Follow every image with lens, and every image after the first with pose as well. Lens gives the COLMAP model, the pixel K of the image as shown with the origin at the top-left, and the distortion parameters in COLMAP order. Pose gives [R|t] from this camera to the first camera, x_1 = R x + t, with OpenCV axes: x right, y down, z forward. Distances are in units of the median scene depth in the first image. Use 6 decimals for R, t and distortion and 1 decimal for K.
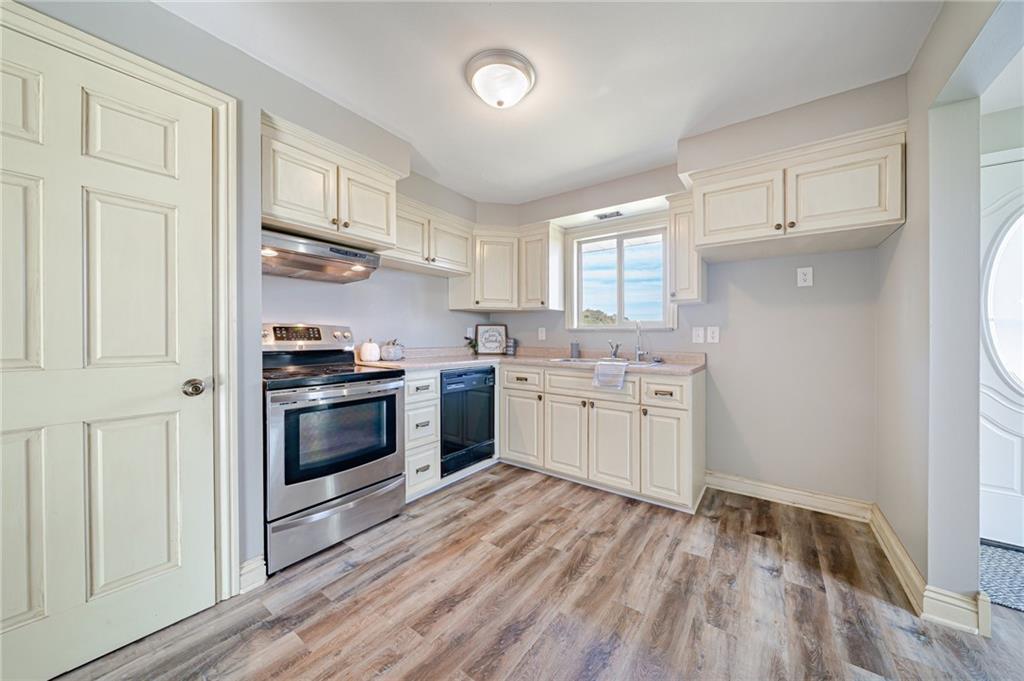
lens RADIAL K [[355.7, 0, 506.1], [0, 355.7, 336.5], [0, 0, 1]] dist [-0.001487, -0.000252]
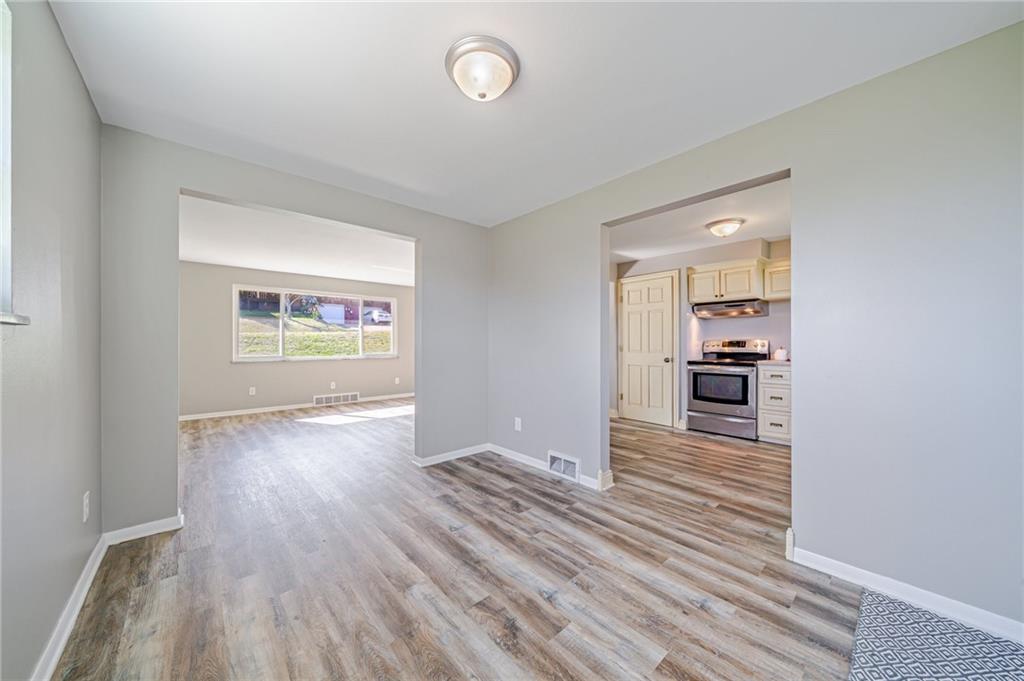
lens RADIAL K [[355.7, 0, 506.1], [0, 355.7, 336.5], [0, 0, 1]] dist [-0.001487, -0.000252]
pose [[-0.217947, -0.030640, -0.975480, 2.708956], [-0.001715, 0.999518, -0.031012, 0.022134], [0.975959, -0.005086, -0.217894, 0.210974]]
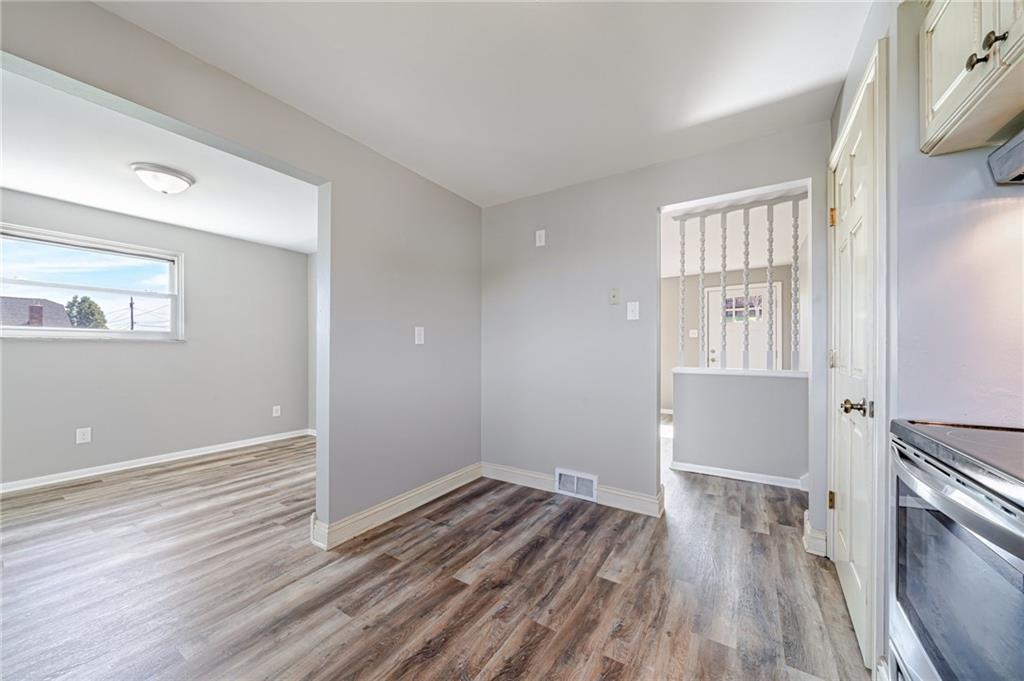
lens RADIAL K [[361.0, 0, 512.4], [0, 361.0, 346.7], [0, 0, 1]] dist [-0.000976, -0.000114]
pose [[-0.998114, -0.009925, -0.060586, 0.077178], [-0.009655, 0.999942, -0.004752, 0.003160], [0.060630, -0.004158, -0.998152, 1.753913]]
